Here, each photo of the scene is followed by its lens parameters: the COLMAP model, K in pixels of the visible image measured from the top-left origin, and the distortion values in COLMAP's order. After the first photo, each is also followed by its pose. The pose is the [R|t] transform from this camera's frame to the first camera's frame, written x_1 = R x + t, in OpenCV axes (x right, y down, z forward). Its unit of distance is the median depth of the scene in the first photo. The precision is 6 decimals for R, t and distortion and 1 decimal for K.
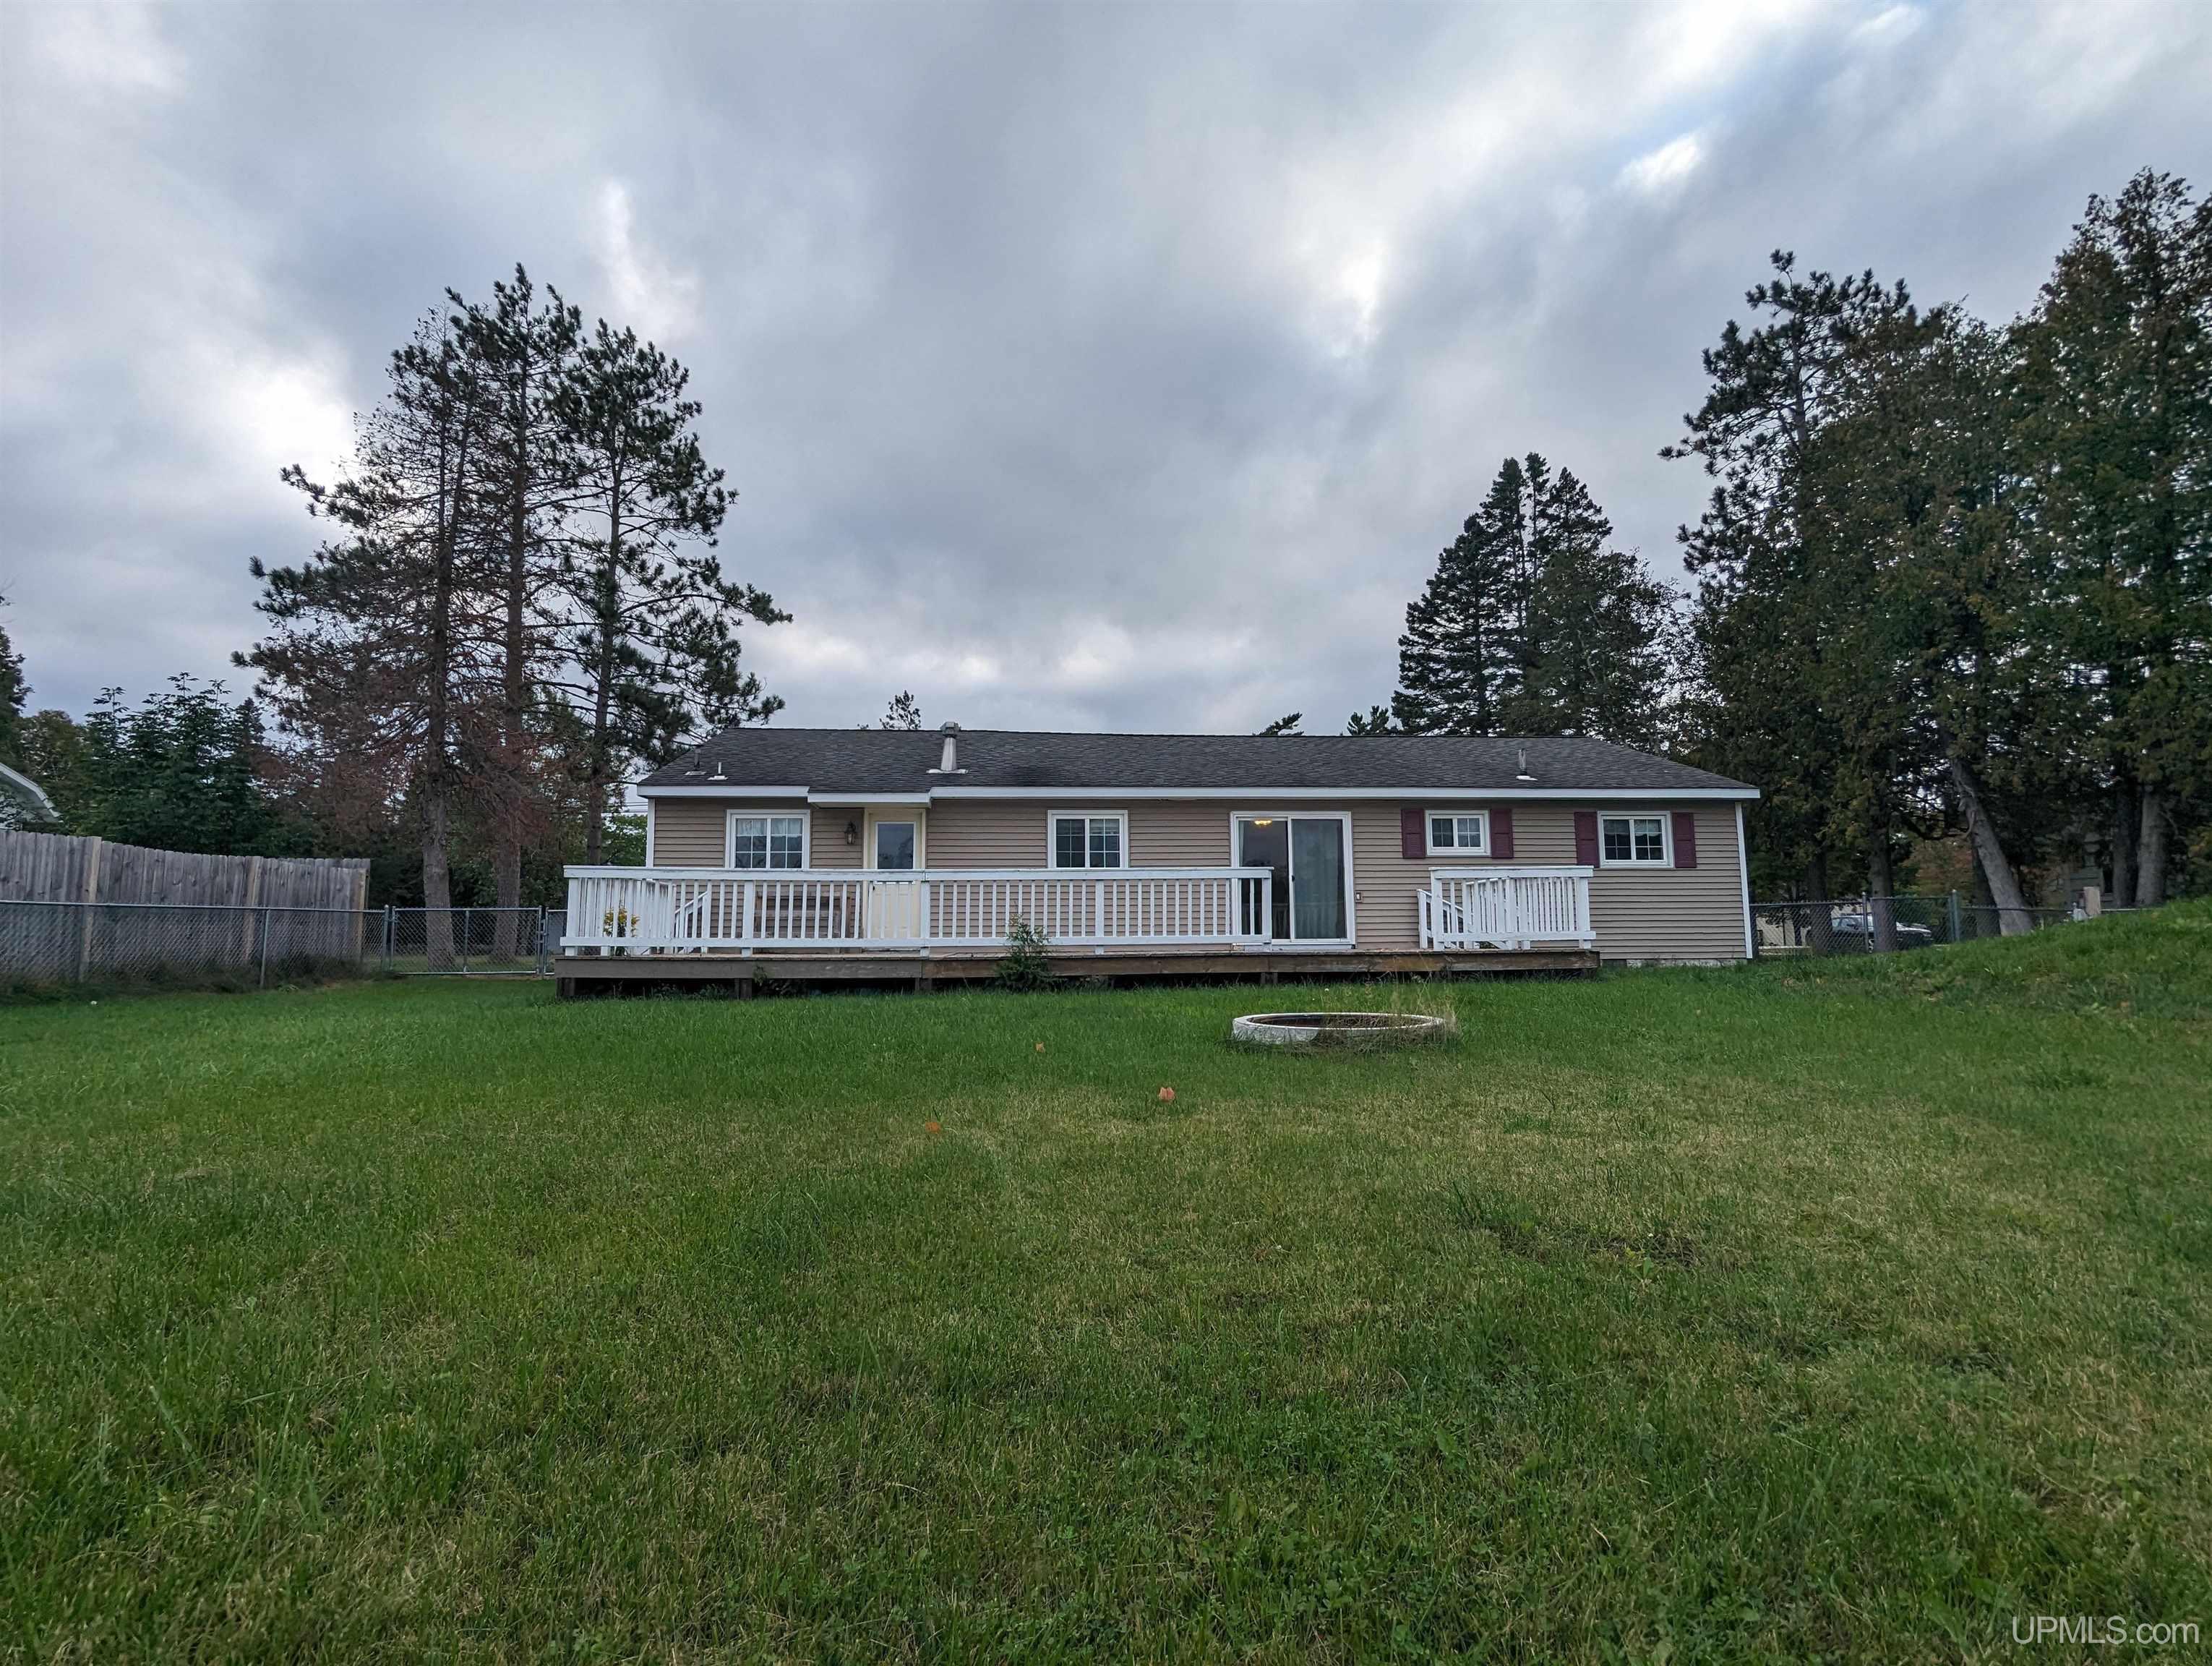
lens RADIAL K [[1053.2, 0, 1115.9], [0, 1053.2, 837.7], [0, 0, 1]] dist [0.002387, -0.000650]
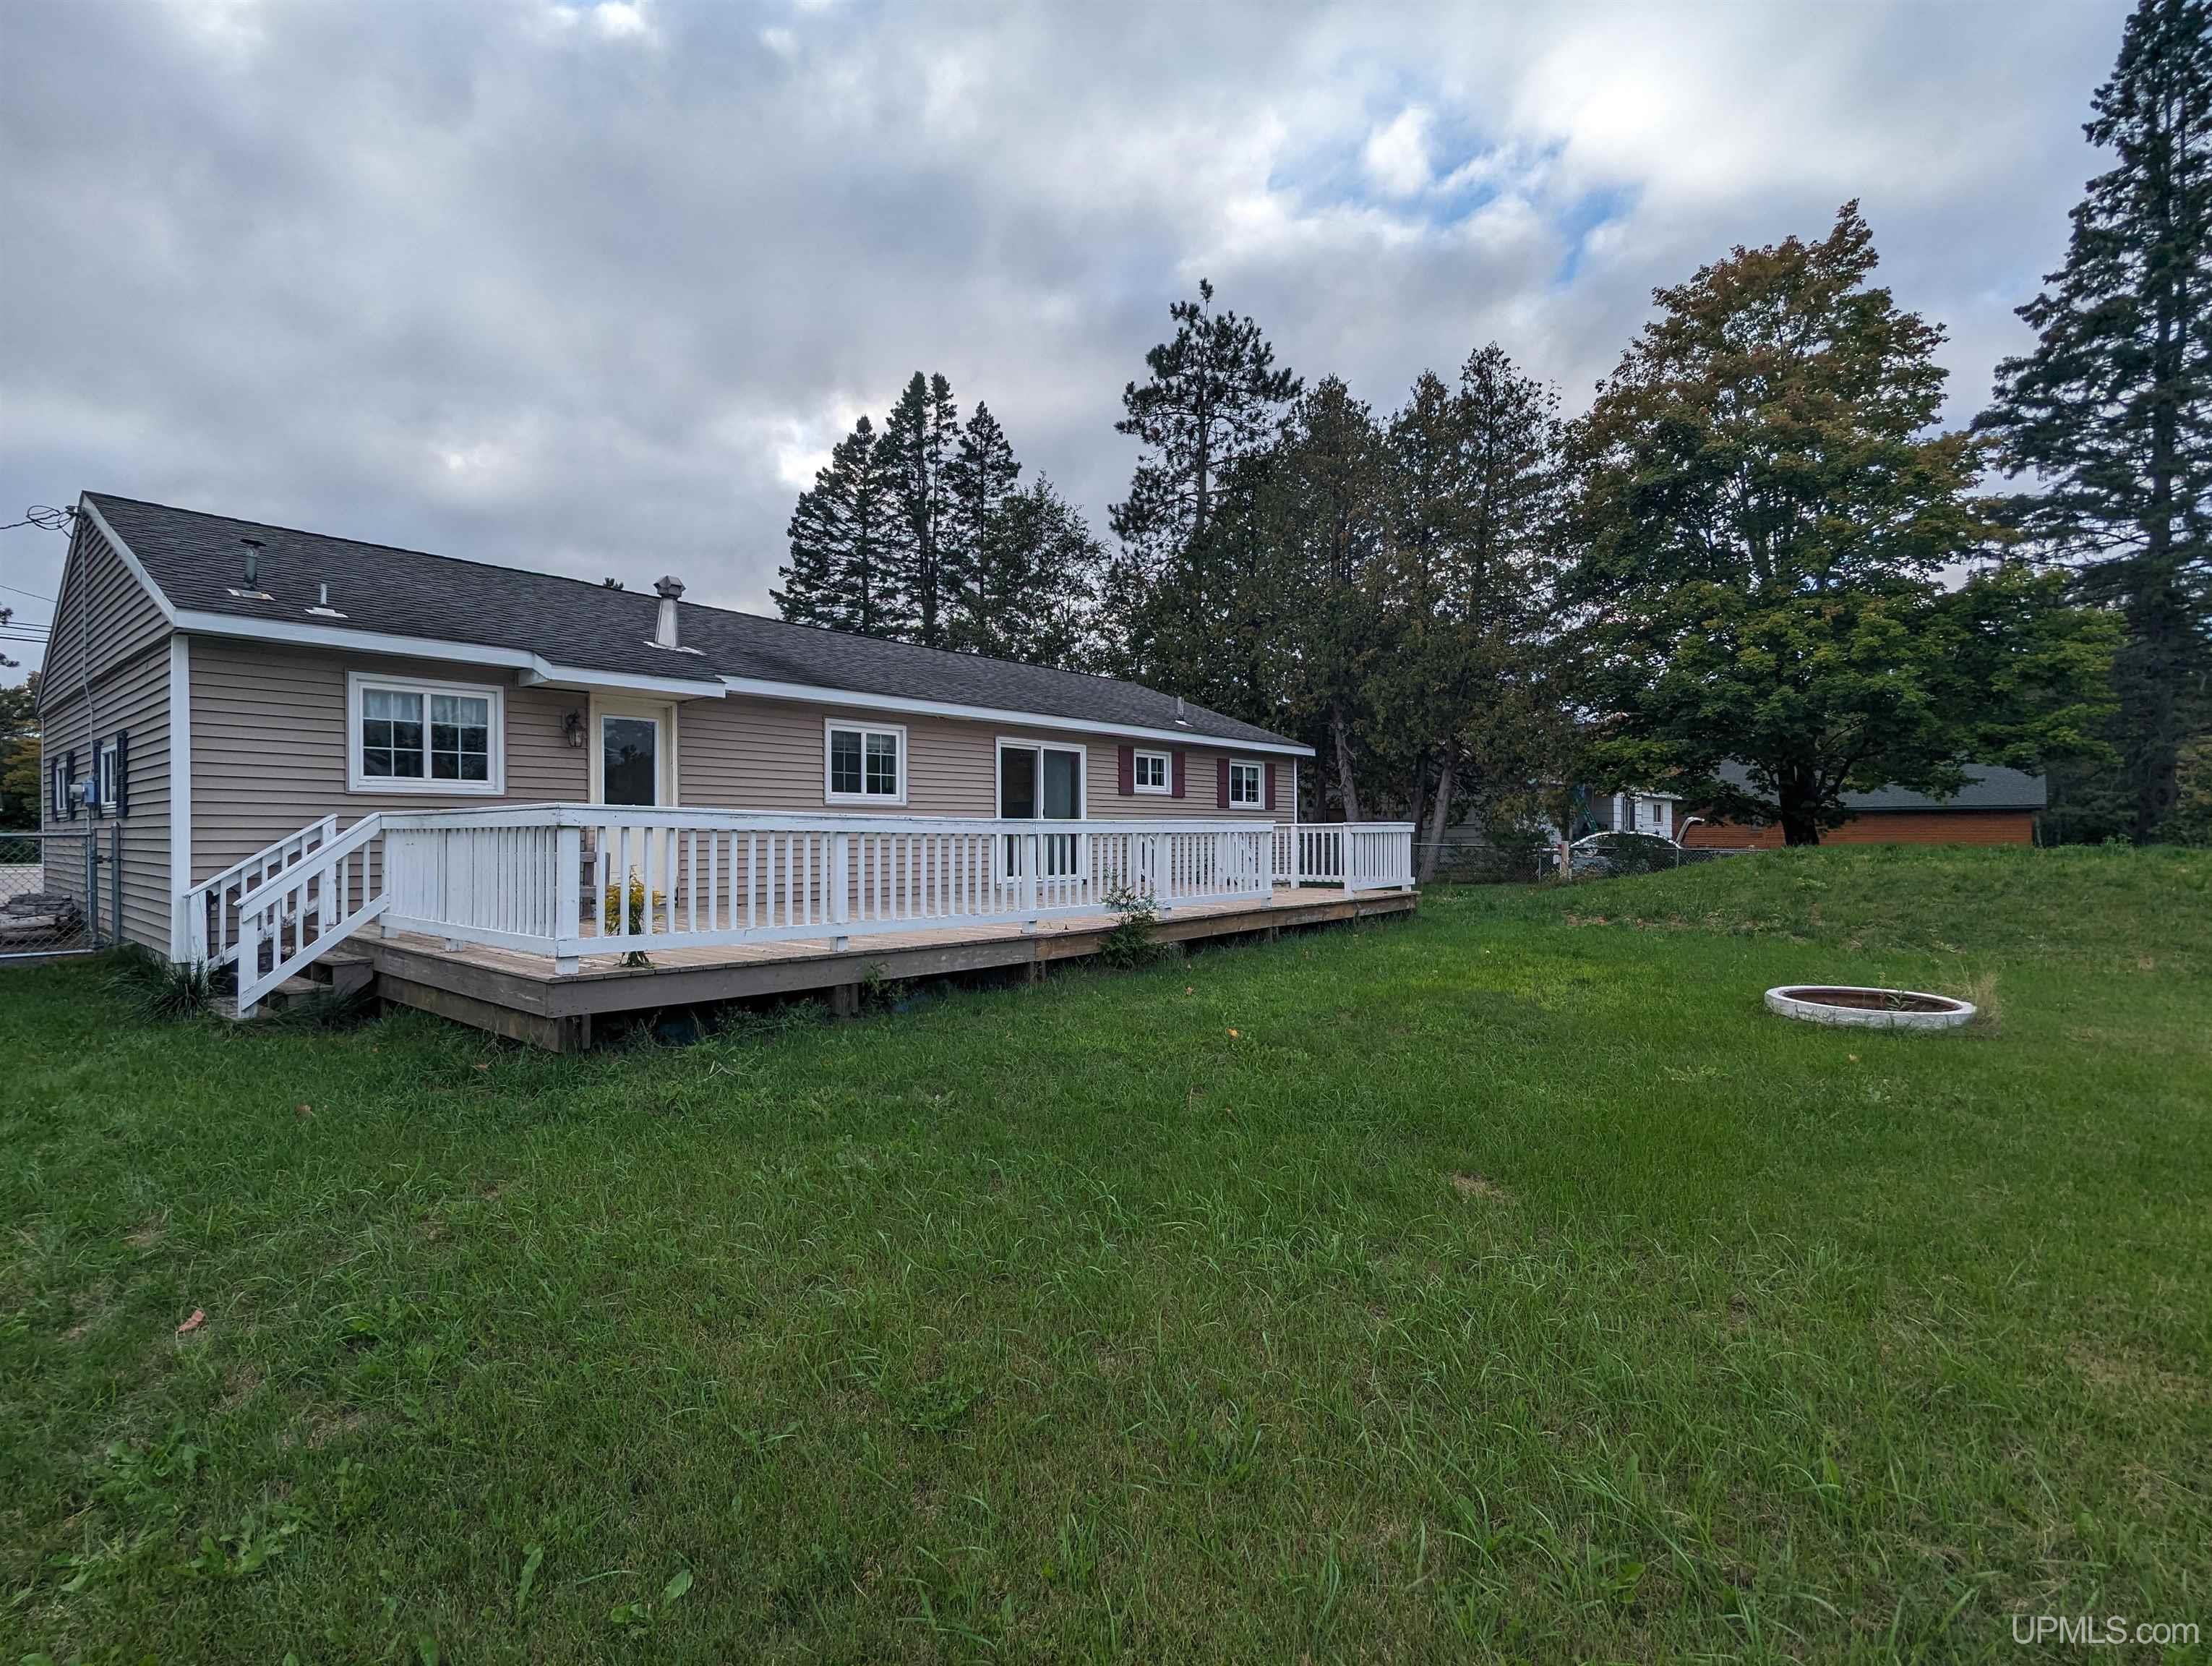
lens RADIAL K [[1053.2, 0, 1111.0], [0, 1053.2, 832.6], [0, 0, 1]] dist [0.002387, -0.000650]
pose [[0.703575, 0.009196, 0.710561, -0.461566], [-0.076076, 0.995144, 0.062449, -0.006744], [-0.706537, -0.097994, 0.700859, 0.300399]]
